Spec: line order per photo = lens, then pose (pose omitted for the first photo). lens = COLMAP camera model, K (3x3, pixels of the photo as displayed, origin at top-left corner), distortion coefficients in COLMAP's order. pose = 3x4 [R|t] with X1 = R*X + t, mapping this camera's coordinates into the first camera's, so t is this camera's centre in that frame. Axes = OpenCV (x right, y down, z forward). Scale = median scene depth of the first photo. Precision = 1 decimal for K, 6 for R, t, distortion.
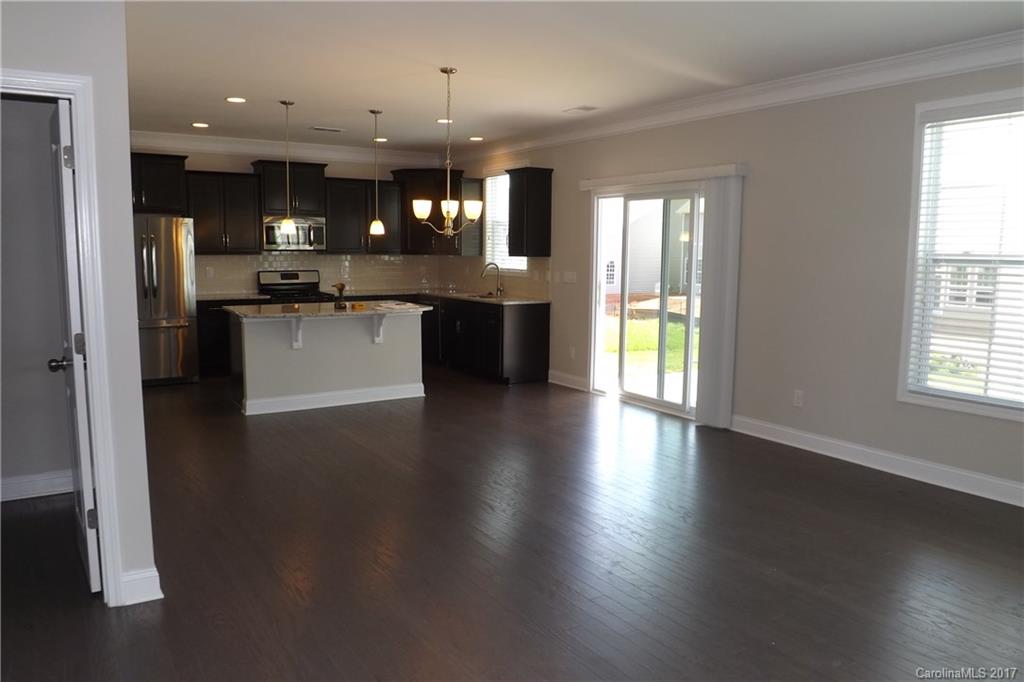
lens RADIAL K [[760.6, 0, 512.0], [0, 760.6, 341.0], [0, 0, 1]] dist [-0.041984, 0.000737]
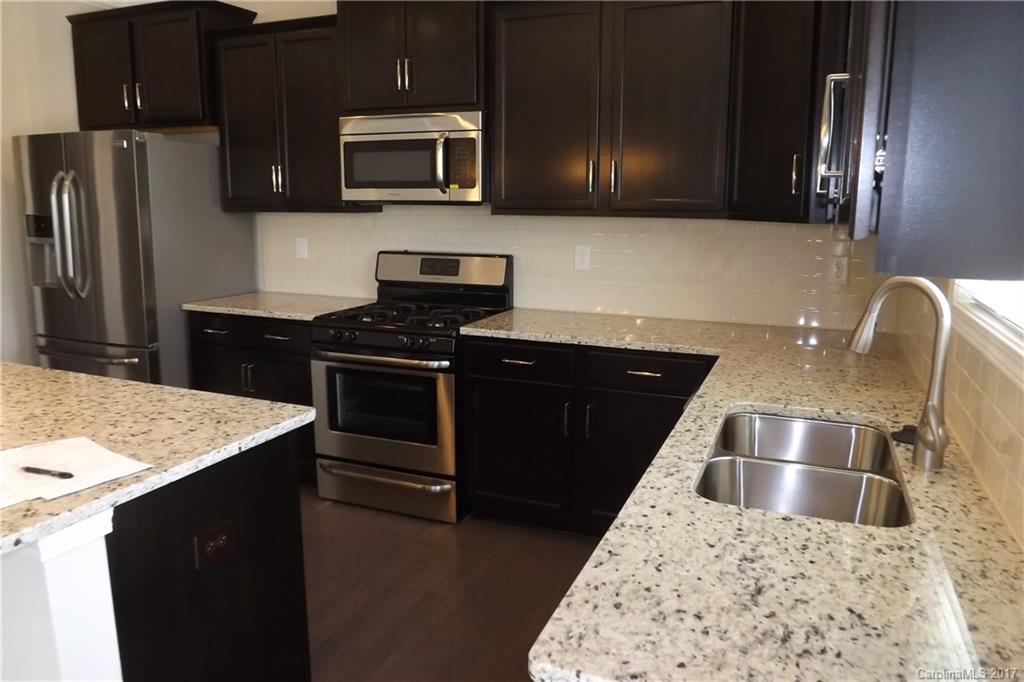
lens RADIAL K [[733.6, 0, 512.0], [0, 733.6, 341.0], [0, 0, 1]] dist [-0.081142, 0.037871]
pose [[0.584892, 0.147679, -0.797554, 0.057080], [-0.099887, 0.988915, 0.109859, -0.100310], [0.804937, 0.015409, 0.593160, 0.858781]]
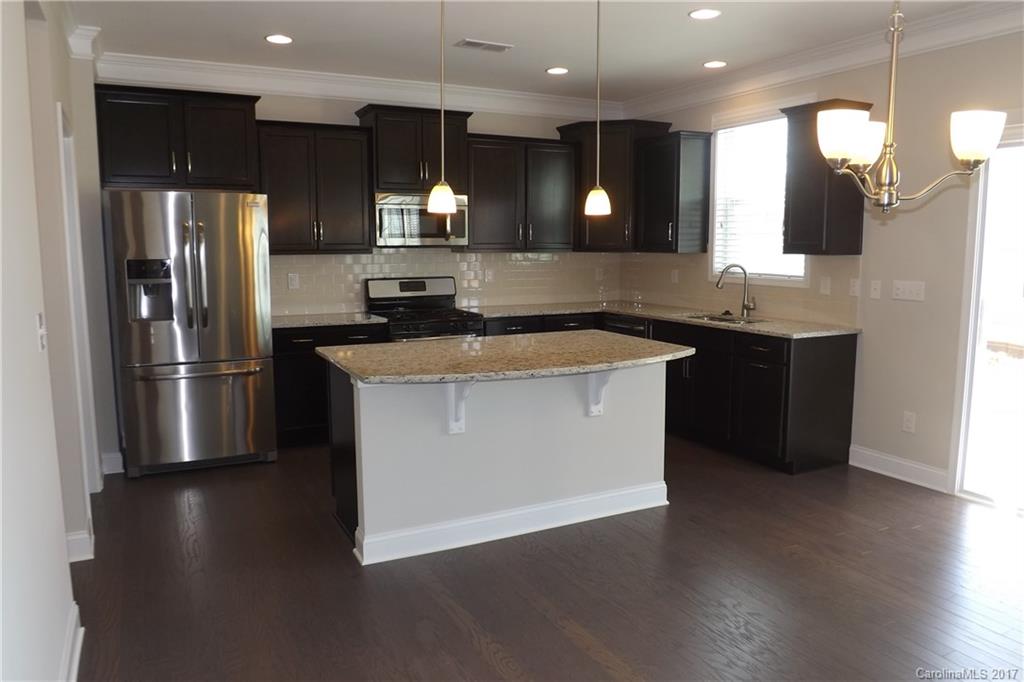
lens RADIAL K [[733.6, 0, 512.0], [0, 733.6, 341.0], [0, 0, 1]] dist [-0.081142, 0.037871]
pose [[0.995819, 0.002019, -0.091331, -0.161153], [-0.001204, 0.999959, 0.008974, -0.047126], [0.091345, -0.008827, 0.995780, 0.405824]]
